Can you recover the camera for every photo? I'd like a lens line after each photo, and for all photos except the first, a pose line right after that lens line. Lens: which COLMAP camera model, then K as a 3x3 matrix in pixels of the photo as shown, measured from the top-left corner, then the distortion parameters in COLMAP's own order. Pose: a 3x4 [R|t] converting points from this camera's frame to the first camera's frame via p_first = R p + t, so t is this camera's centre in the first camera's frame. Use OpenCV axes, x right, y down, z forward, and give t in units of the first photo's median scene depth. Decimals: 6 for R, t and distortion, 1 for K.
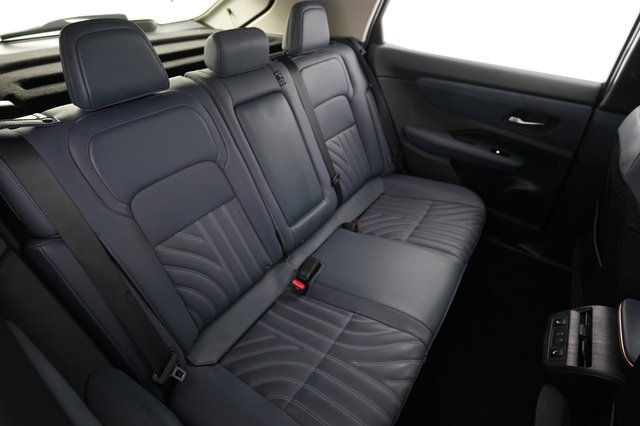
lens RADIAL K [[336.9, 0, 319.9], [0, 336.9, 198.0], [0, 0, 1]] dist [-0.003272, 0.000771]
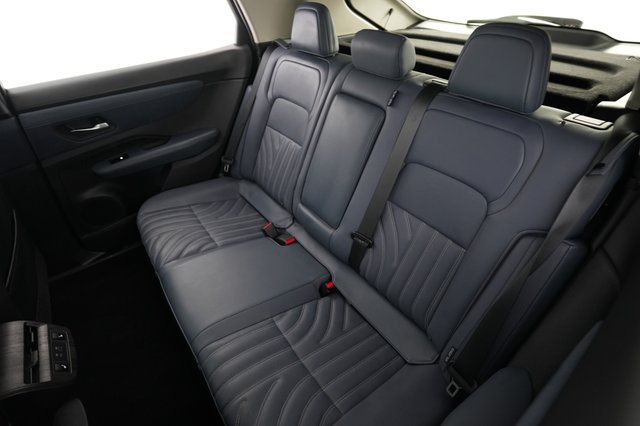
lens RADIAL K [[346.1, 0, 320.0], [0, 346.1, 213.0], [0, 0, 1]] dist [0.036186, -0.000929]
pose [[-0.343791, 0.531535, -0.774130, 0.800259], [-0.531563, 0.569429, 0.627050, -0.649452], [0.774111, 0.627073, 0.086780, 0.964256]]
